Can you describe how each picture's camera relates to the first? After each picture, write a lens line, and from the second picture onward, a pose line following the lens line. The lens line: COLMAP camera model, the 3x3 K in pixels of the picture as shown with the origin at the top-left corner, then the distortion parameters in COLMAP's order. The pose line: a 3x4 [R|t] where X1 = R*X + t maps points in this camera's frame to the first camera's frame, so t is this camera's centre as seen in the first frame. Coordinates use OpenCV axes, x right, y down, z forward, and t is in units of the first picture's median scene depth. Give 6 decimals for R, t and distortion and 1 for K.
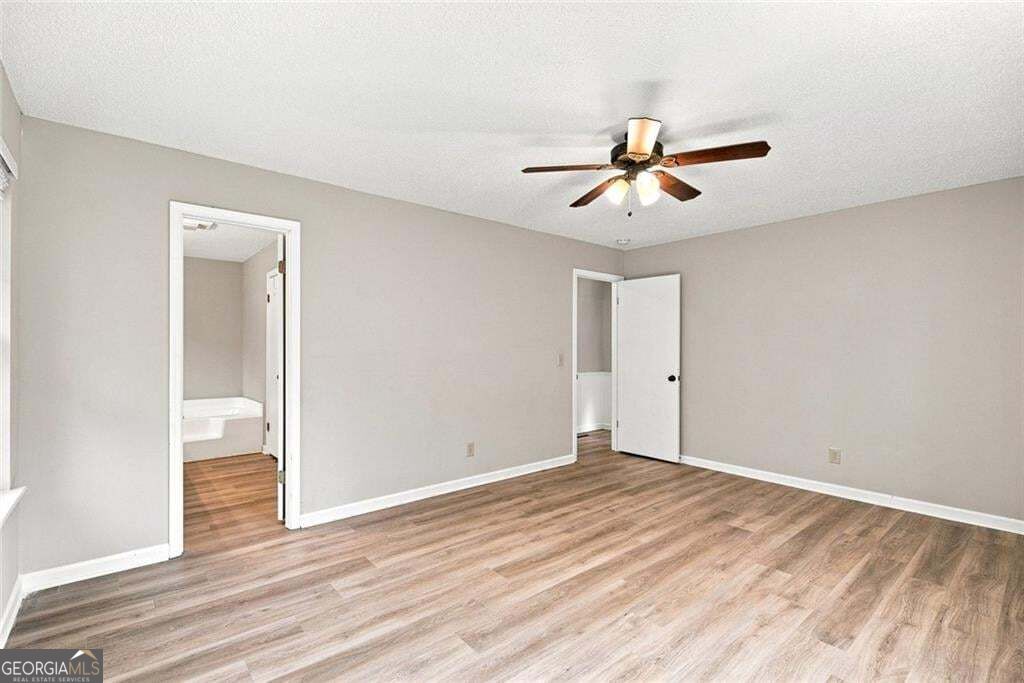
lens RADIAL K [[465.1, 0, 508.9], [0, 465.1, 344.6], [0, 0, 1]] dist [-0.001235, -0.000358]
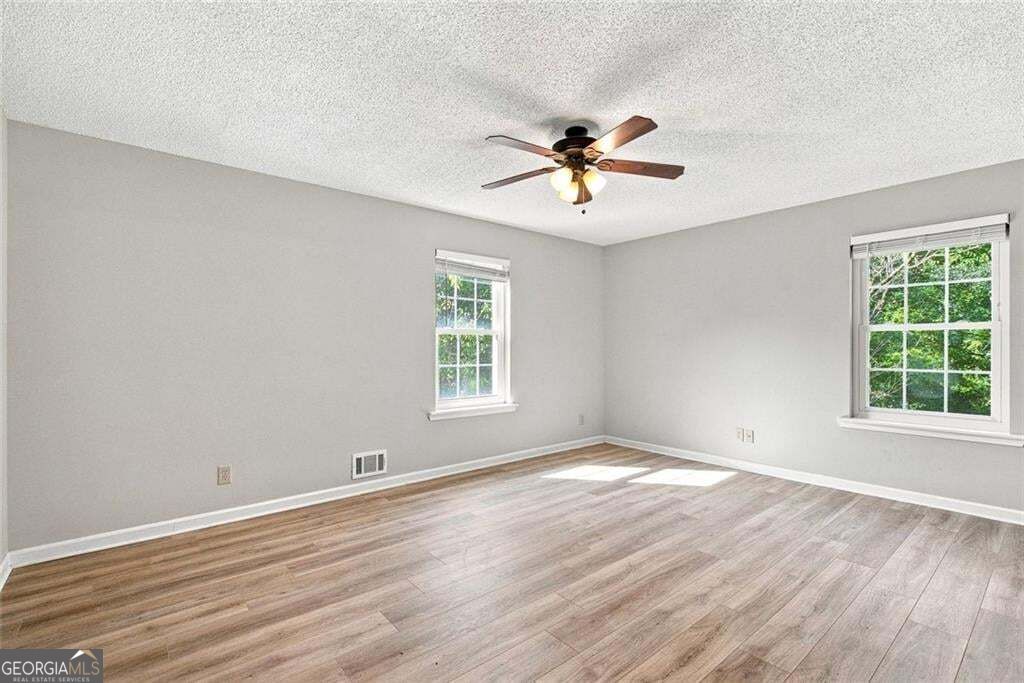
lens RADIAL K [[465.1, 0, 508.9], [0, 465.1, 344.6], [0, 0, 1]] dist [-0.001235, -0.000358]
pose [[-0.999978, -0.000143, 0.006674, 0.397832], [-0.000231, 0.999914, -0.013115, 0.038834], [-0.006672, -0.013116, -0.999892, 1.945146]]
